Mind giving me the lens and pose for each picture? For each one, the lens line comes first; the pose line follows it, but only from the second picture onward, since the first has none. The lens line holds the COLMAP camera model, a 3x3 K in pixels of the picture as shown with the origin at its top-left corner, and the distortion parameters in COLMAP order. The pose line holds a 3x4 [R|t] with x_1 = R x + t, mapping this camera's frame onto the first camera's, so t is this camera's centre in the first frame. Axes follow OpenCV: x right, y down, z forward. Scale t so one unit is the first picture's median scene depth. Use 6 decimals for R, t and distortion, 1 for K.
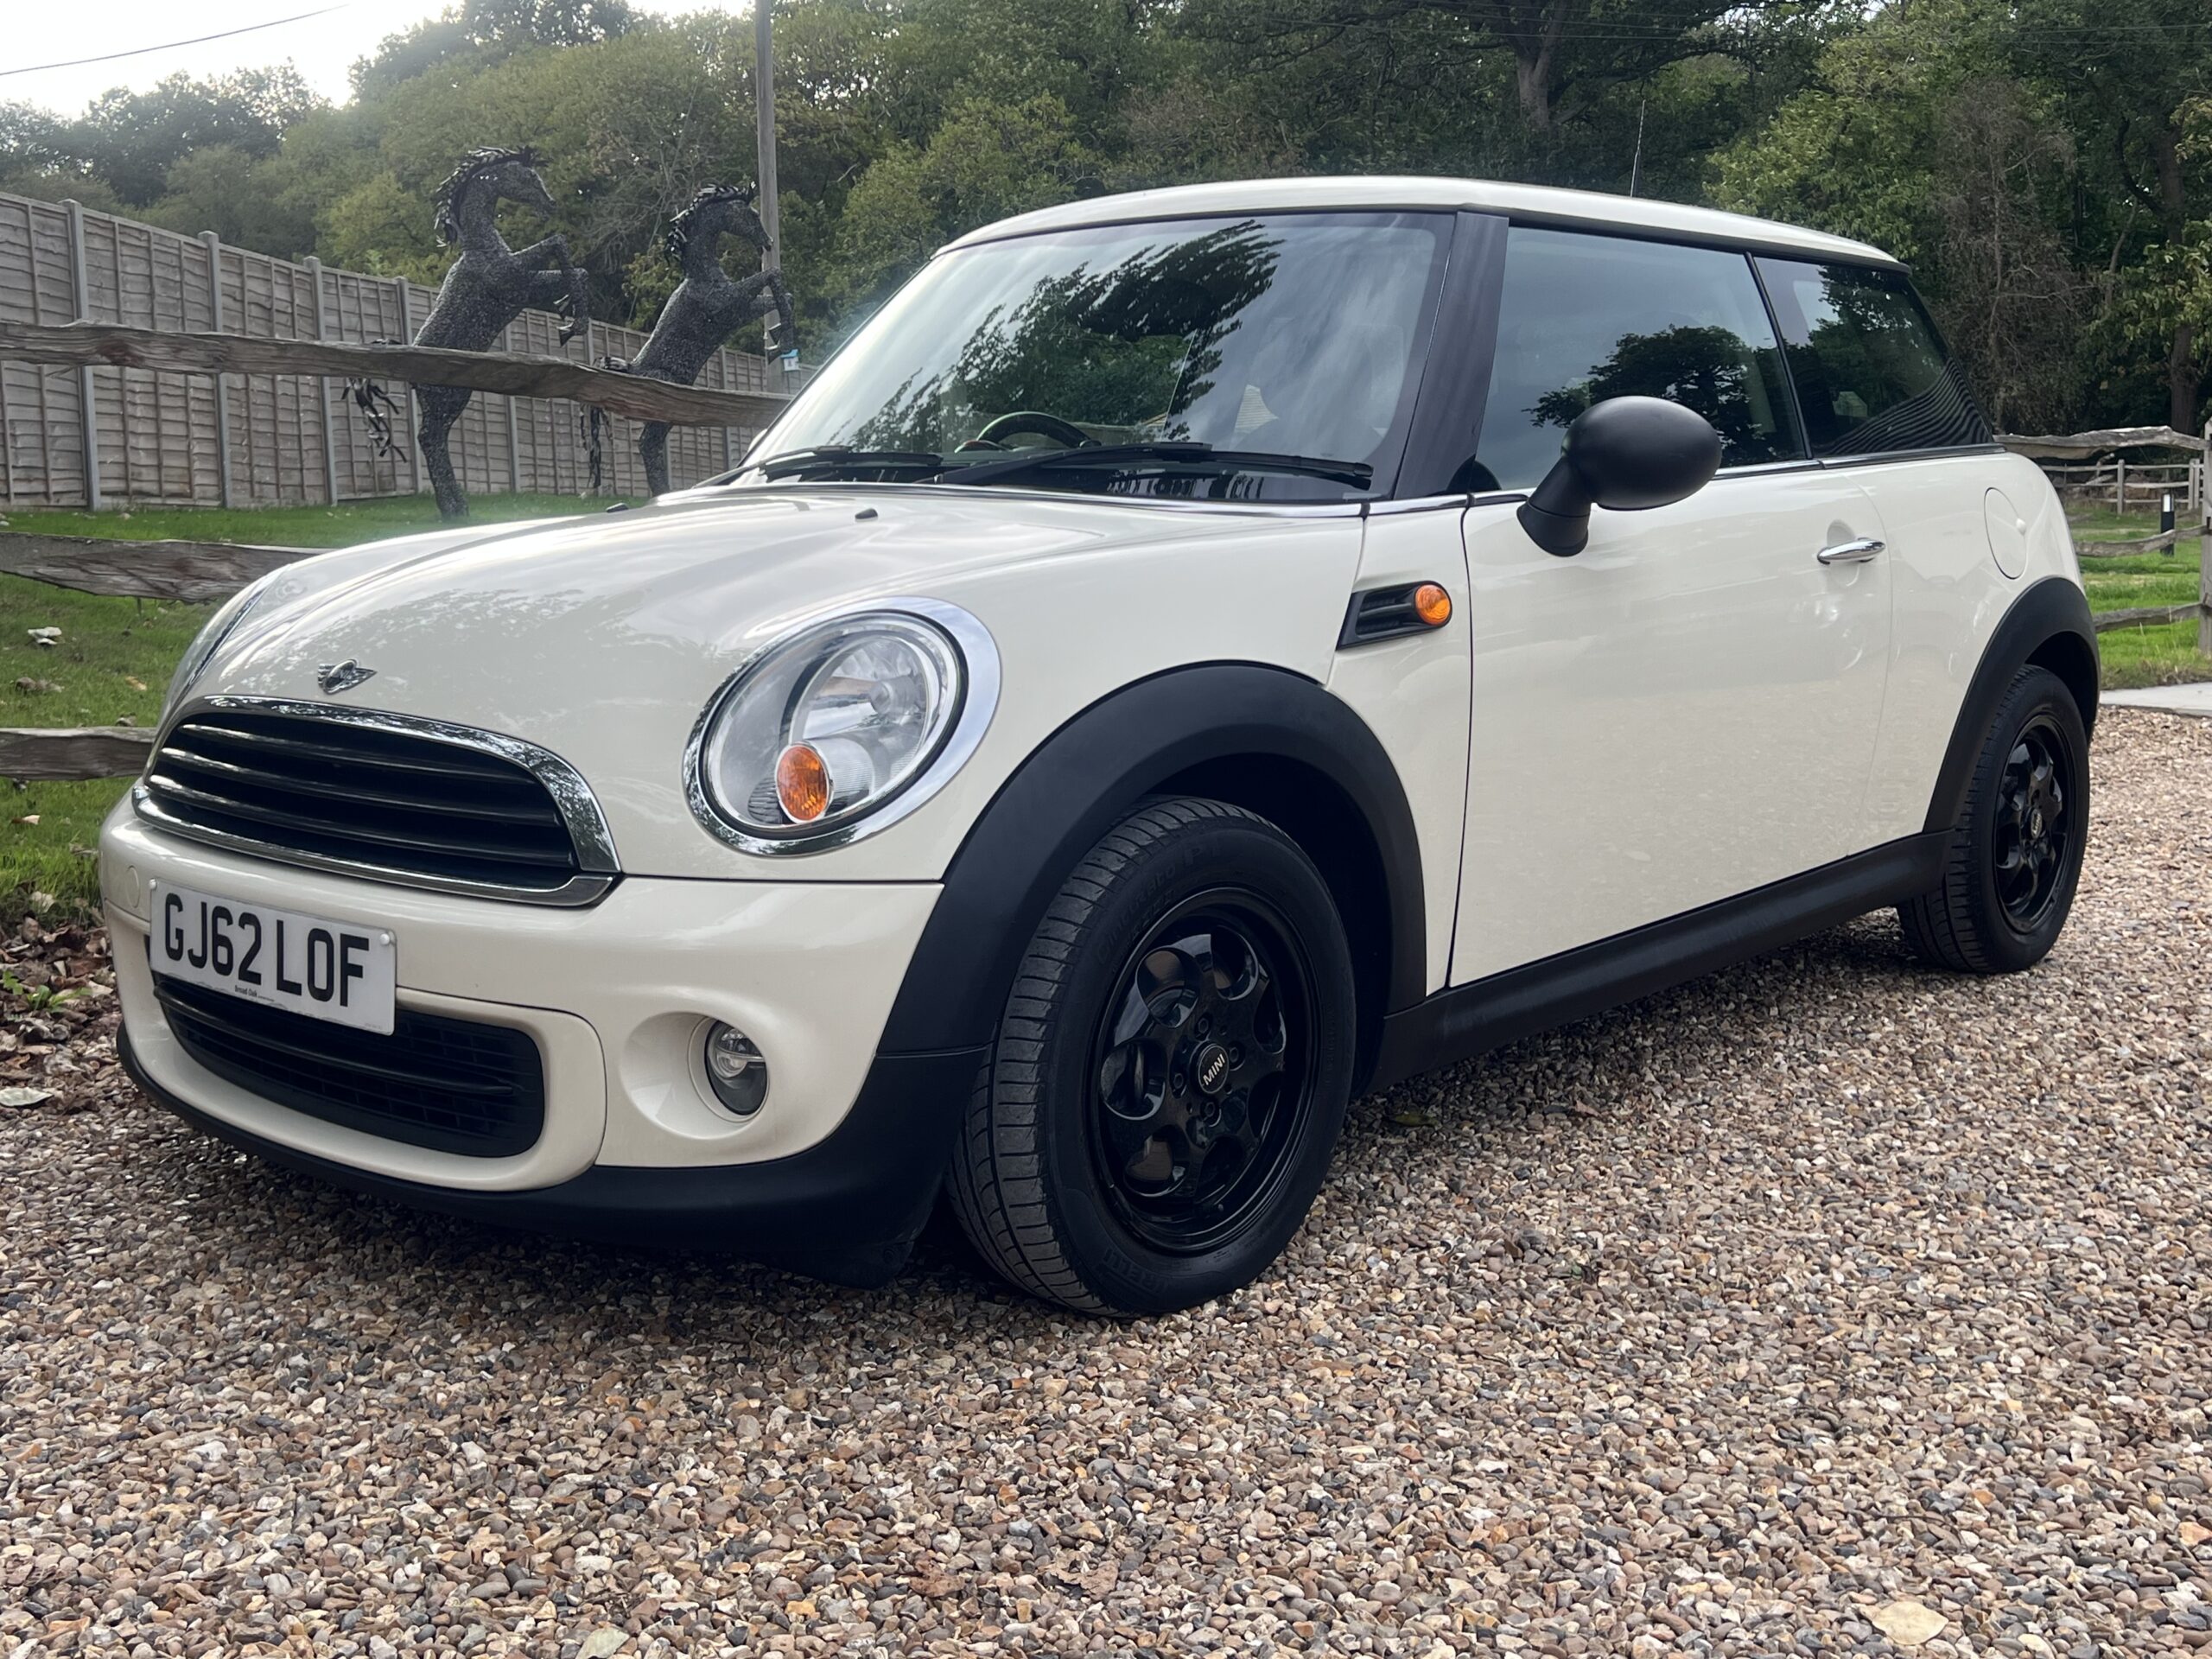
lens RADIAL K [[2346.6, 0, 1106.1], [0, 2346.6, 841.6], [0, 0, 1]] dist [0.123813, -0.282946]
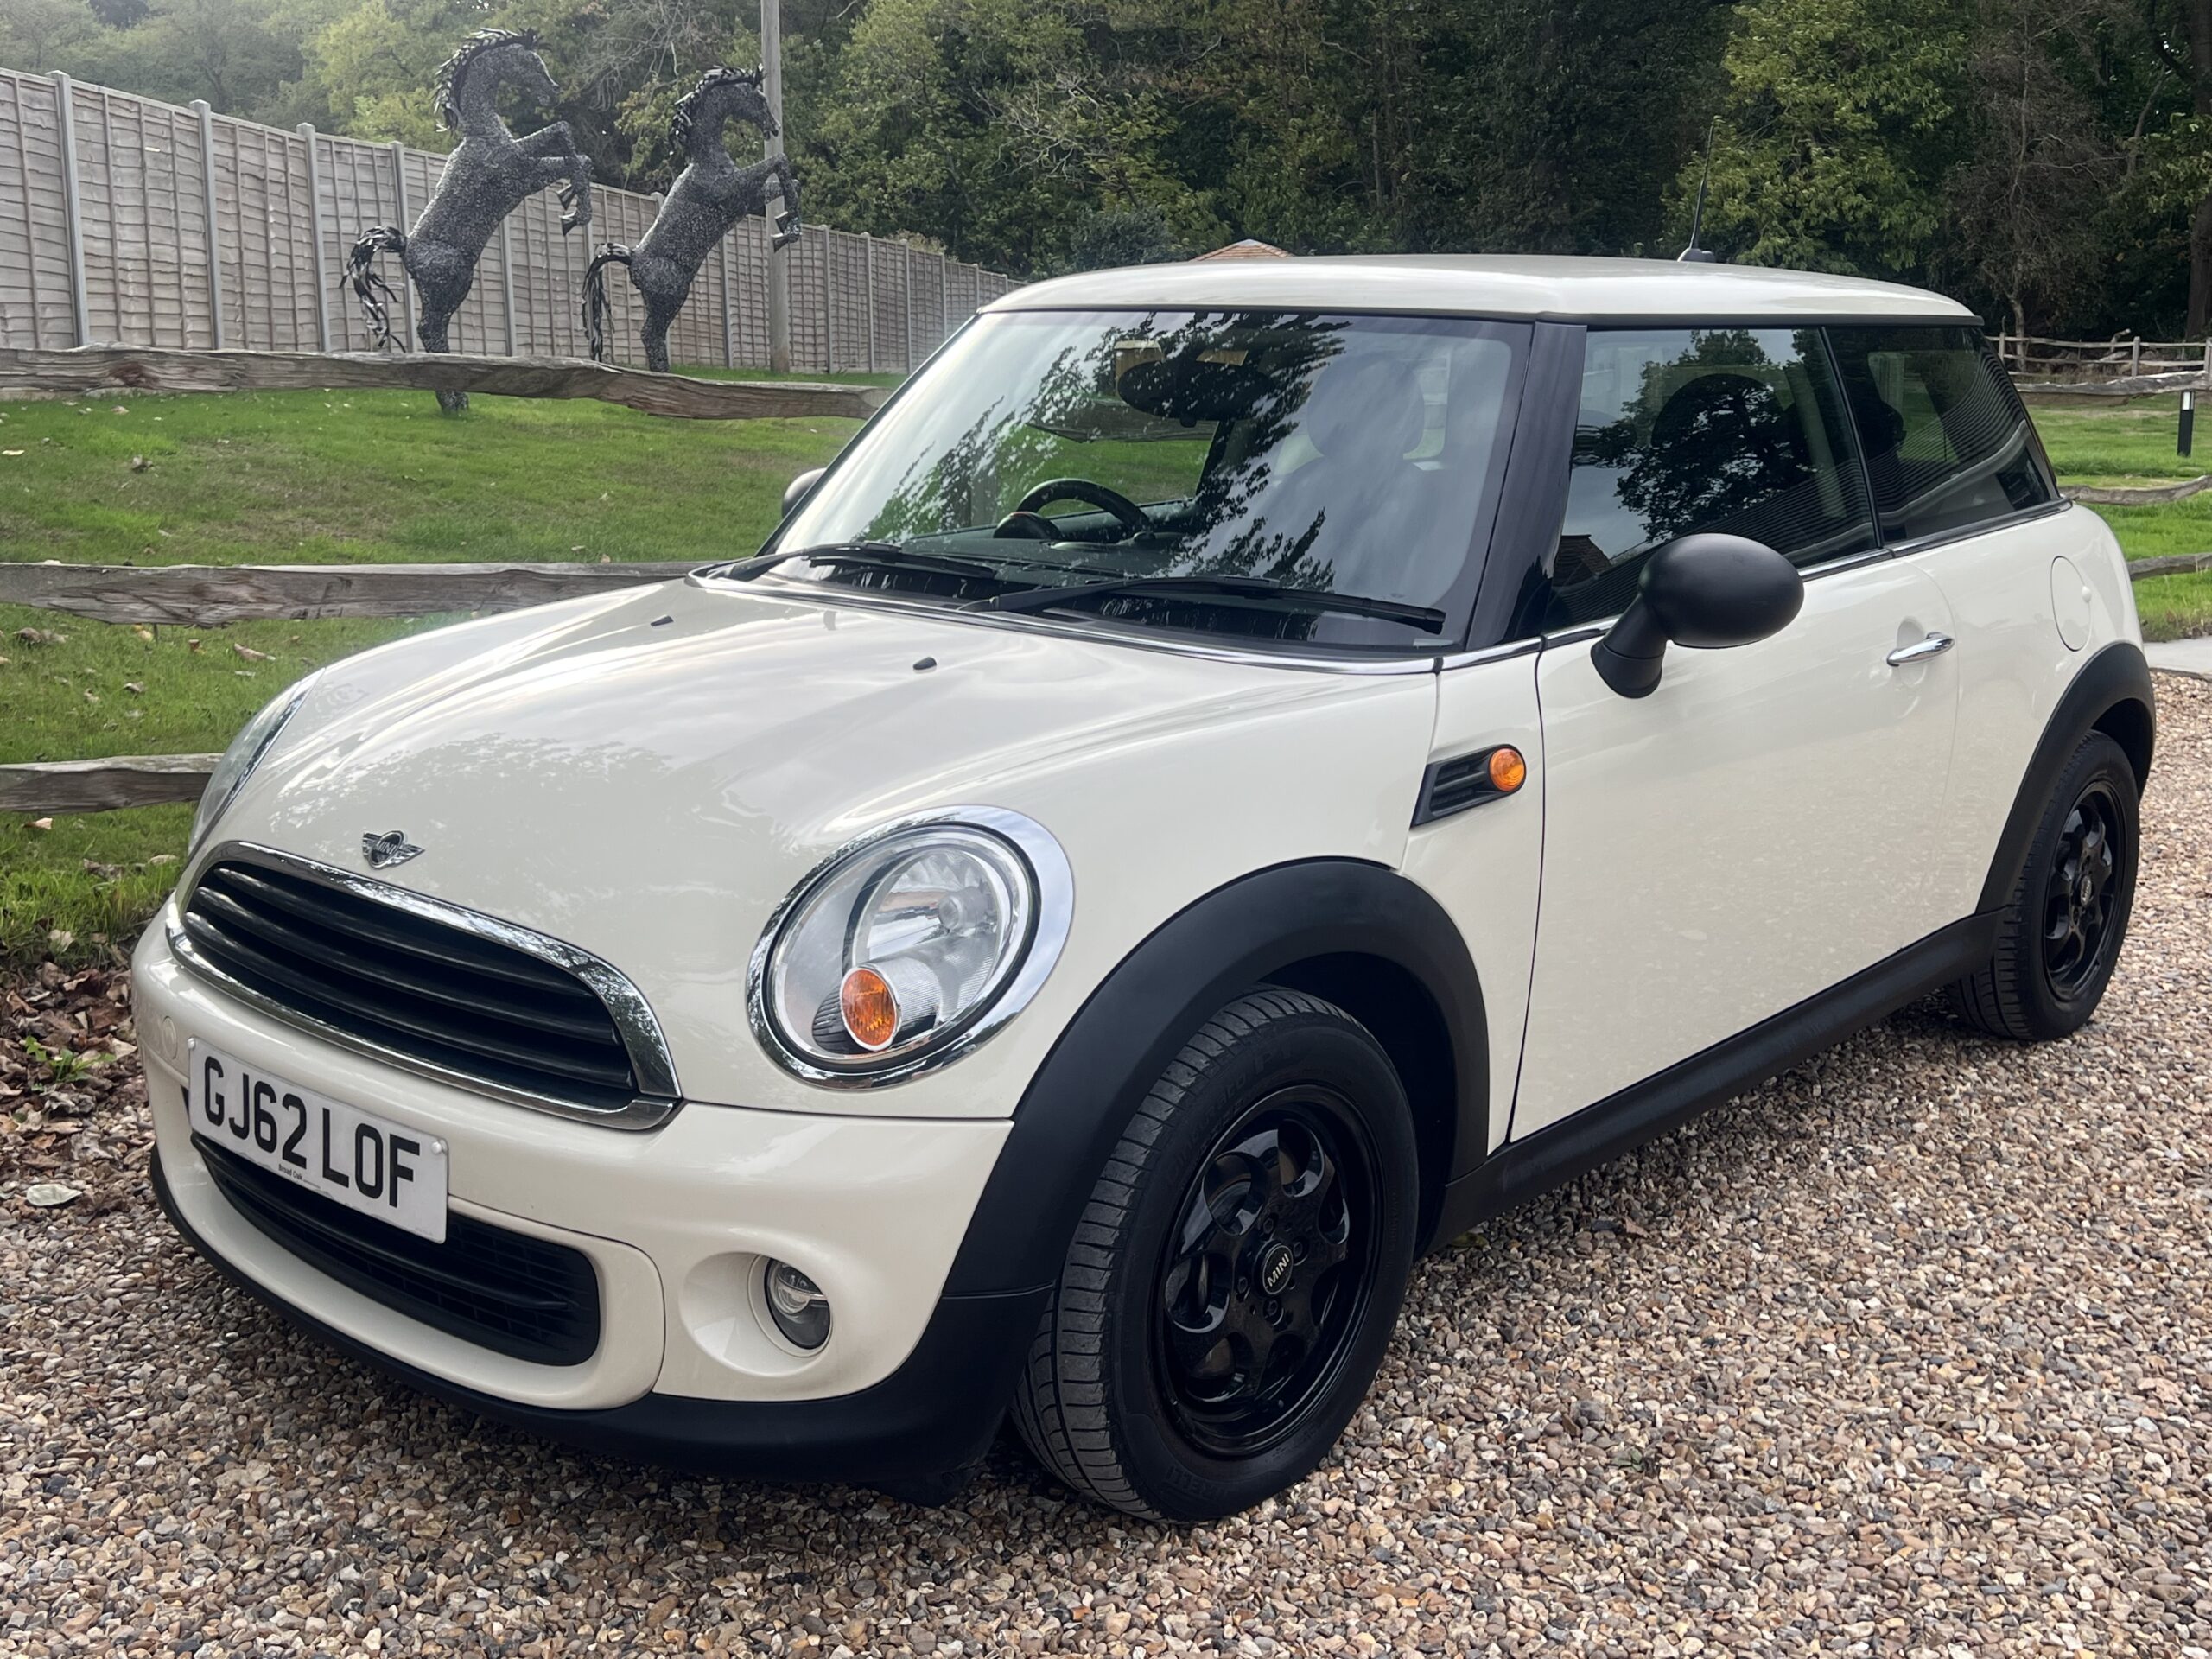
lens RADIAL K [[2356.7, 0, 1107.7], [0, 2356.7, 856.1], [0, 0, 1]] dist [0.073312, -0.126030]
pose [[0.999843, 0.017148, 0.004433, -0.032041], [-0.017407, 0.997598, 0.067050, -0.138640], [-0.003273, -0.067117, 0.997740, 0.030714]]
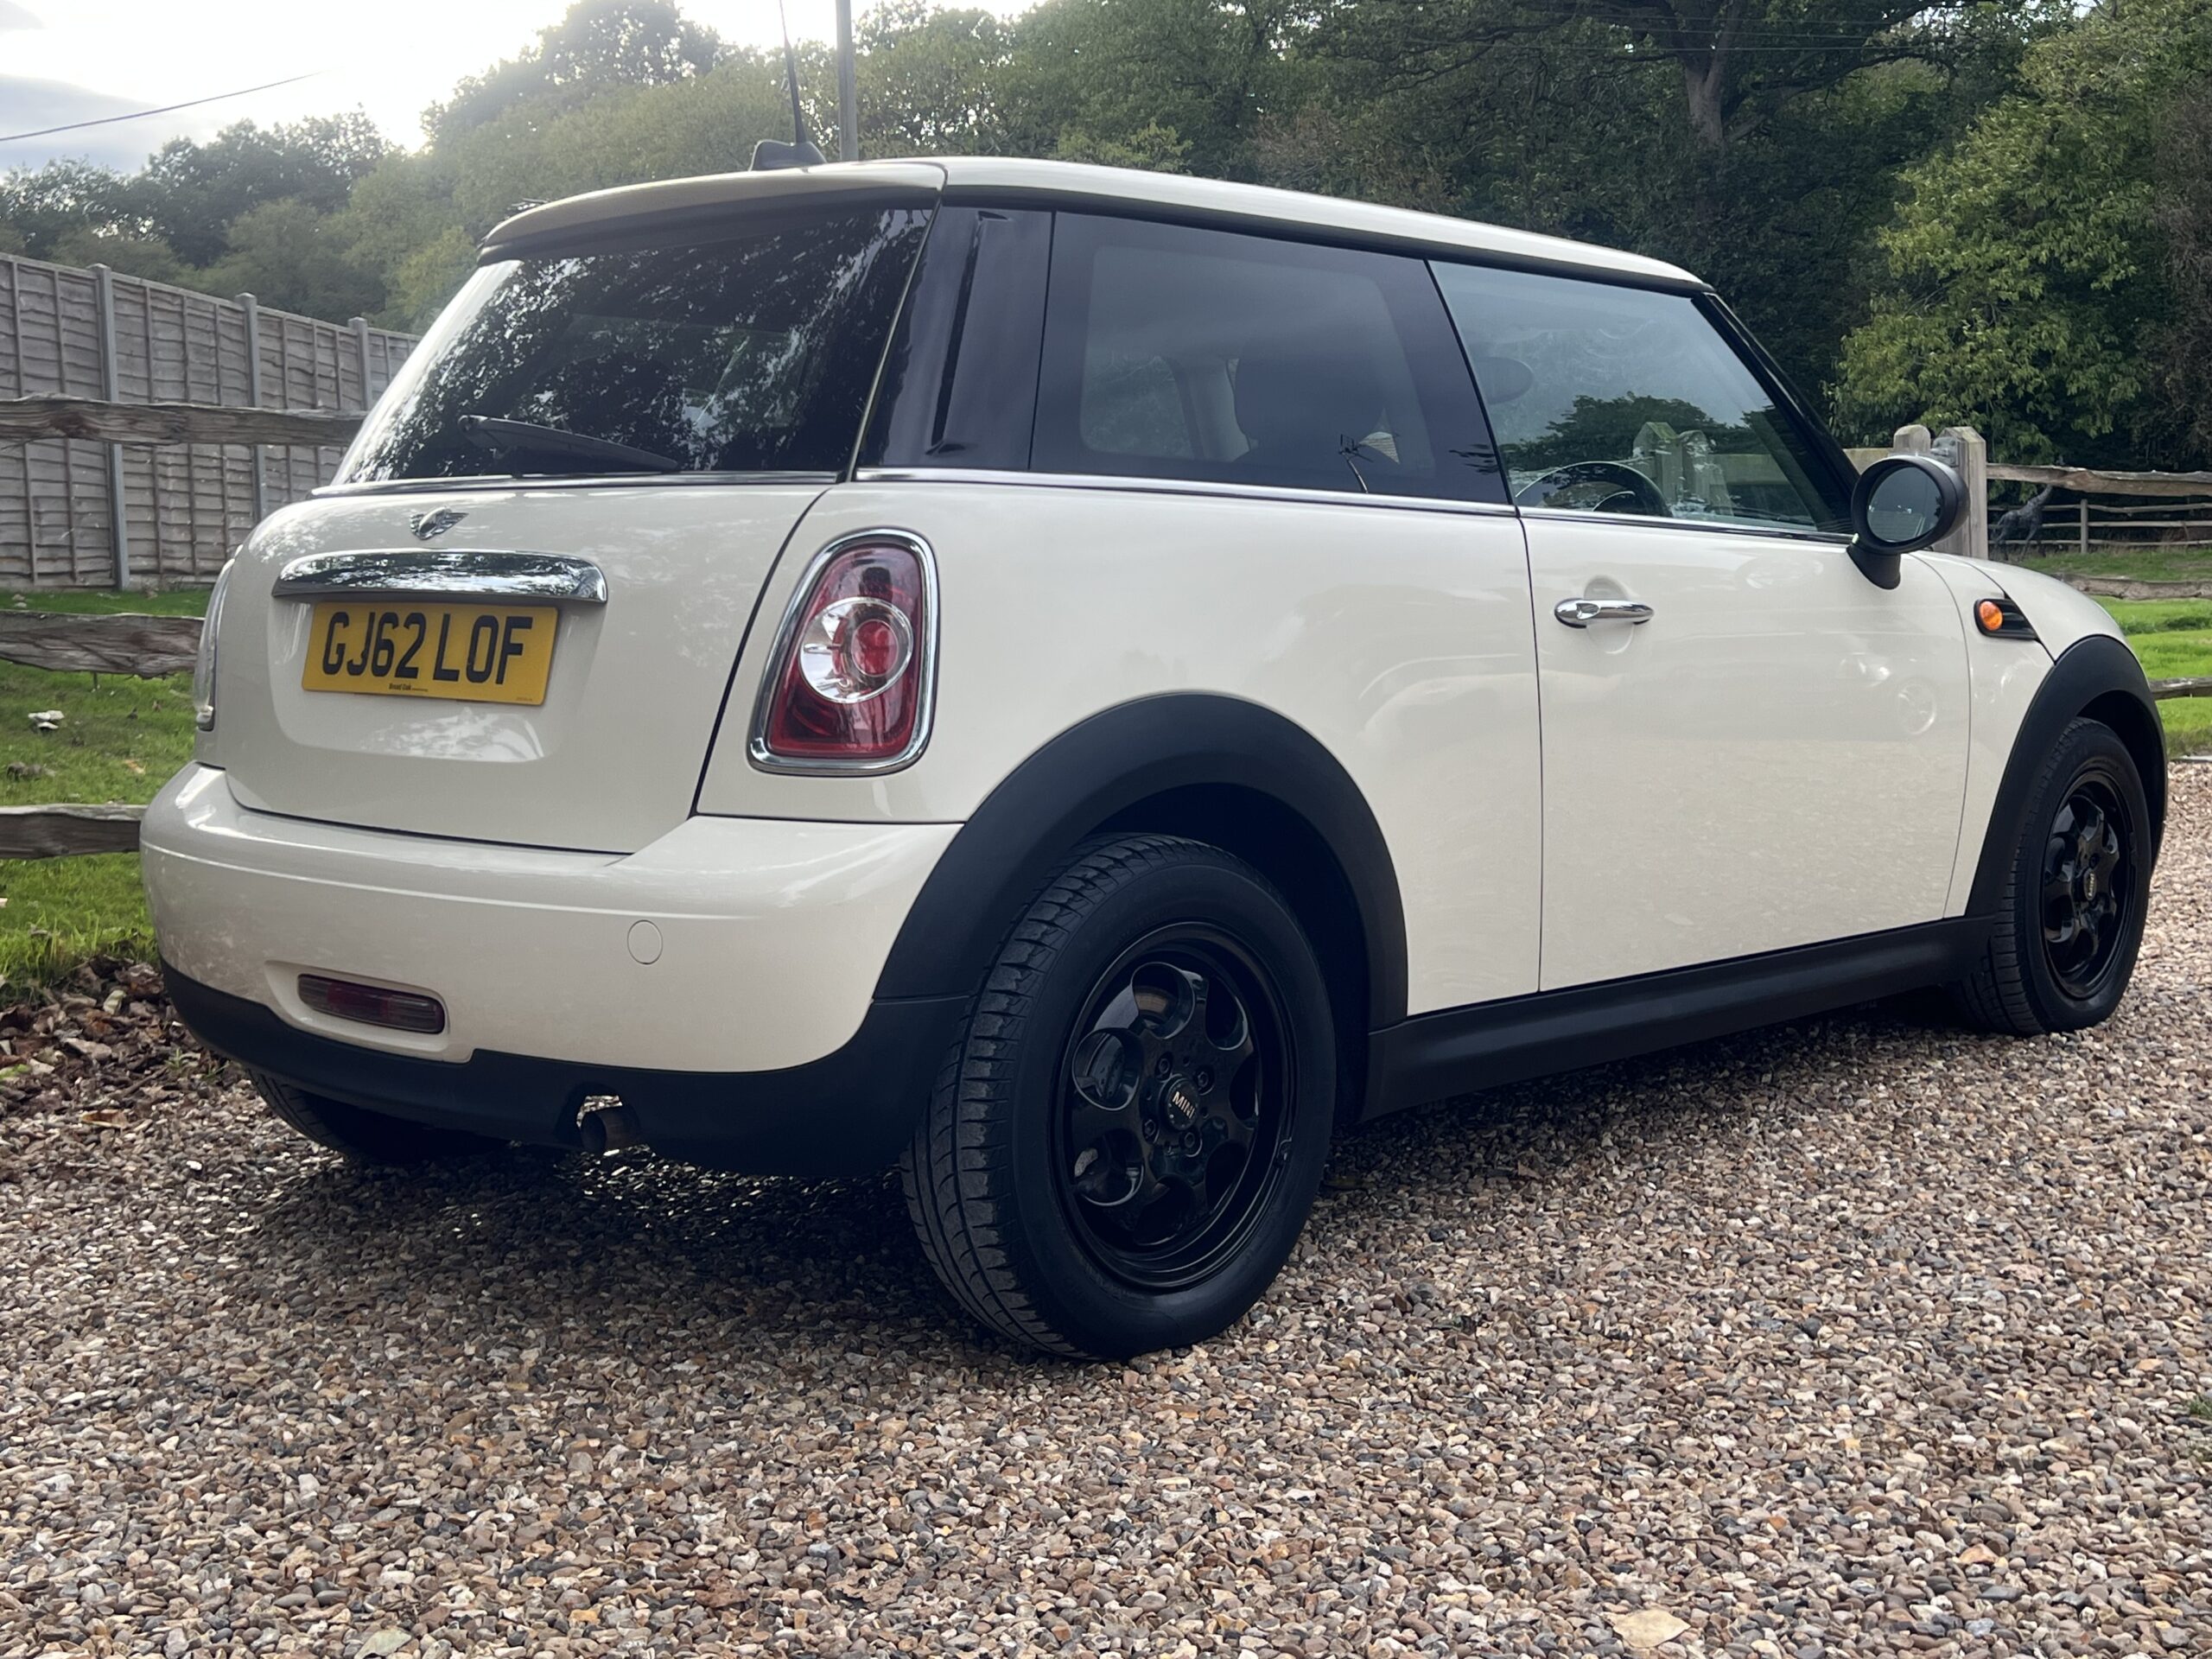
lens RADIAL K [[2590.2, 0, 1120.4], [0, 2590.2, 843.2], [0, 0, 1]] dist [0.167228, -0.451202]
pose [[0.998743, -0.011952, -0.048681, 0.118962], [0.010160, 0.999268, -0.036885, 0.021360], [0.049086, 0.036344, 0.998133, -0.106480]]
